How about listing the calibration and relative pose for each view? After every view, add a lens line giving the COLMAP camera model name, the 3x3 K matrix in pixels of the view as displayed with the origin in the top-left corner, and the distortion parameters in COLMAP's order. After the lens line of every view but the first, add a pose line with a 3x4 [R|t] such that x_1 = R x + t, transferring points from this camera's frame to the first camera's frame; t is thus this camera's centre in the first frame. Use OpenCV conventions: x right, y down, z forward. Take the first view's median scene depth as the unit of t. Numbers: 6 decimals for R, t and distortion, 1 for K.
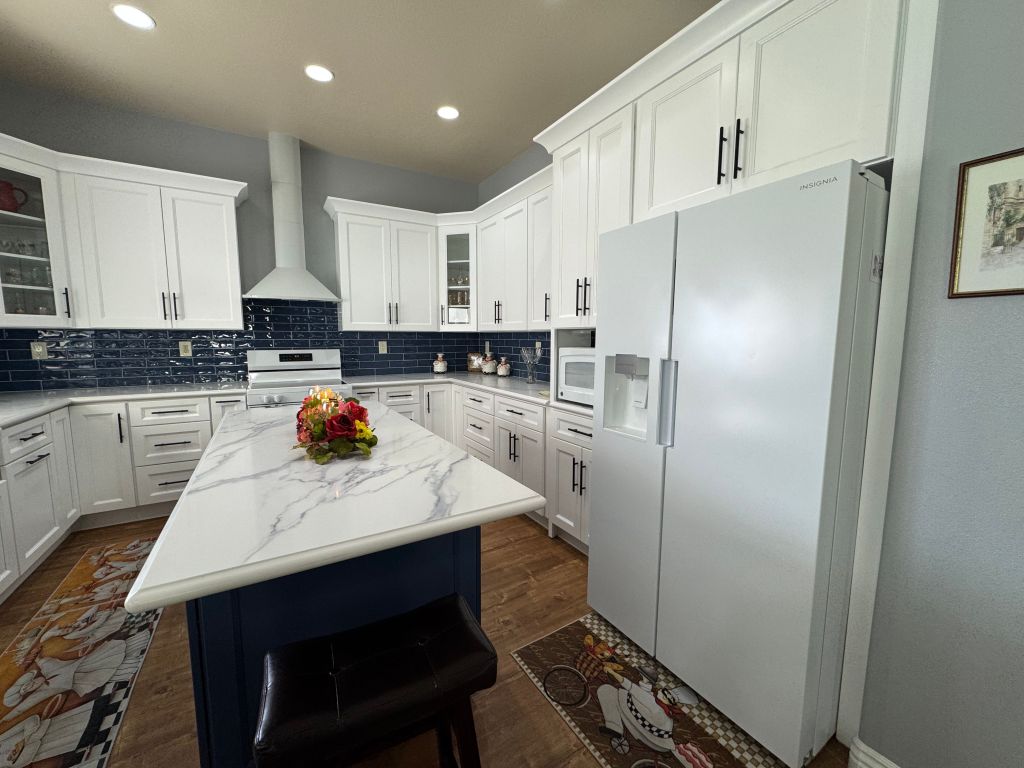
lens RADIAL K [[407.9, 0, 512.2], [0, 407.9, 382.0], [0, 0, 1]] dist [-0.003509, 0.000610]
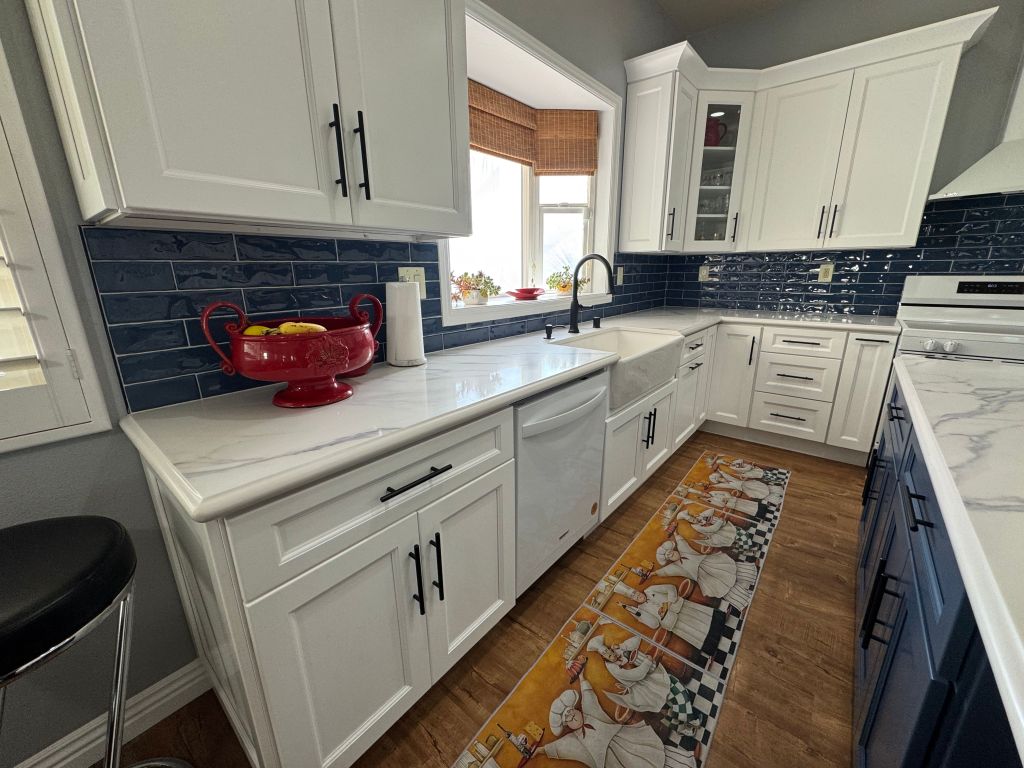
lens RADIAL K [[407.9, 0, 510.6], [0, 407.9, 382.0], [0, 0, 1]] dist [-0.003509, 0.000610]
pose [[0.329800, 0.244150, -0.911934, -0.190286], [-0.092324, 0.969690, 0.226224, 0.012098], [0.939526, 0.009585, 0.342344, 0.069470]]
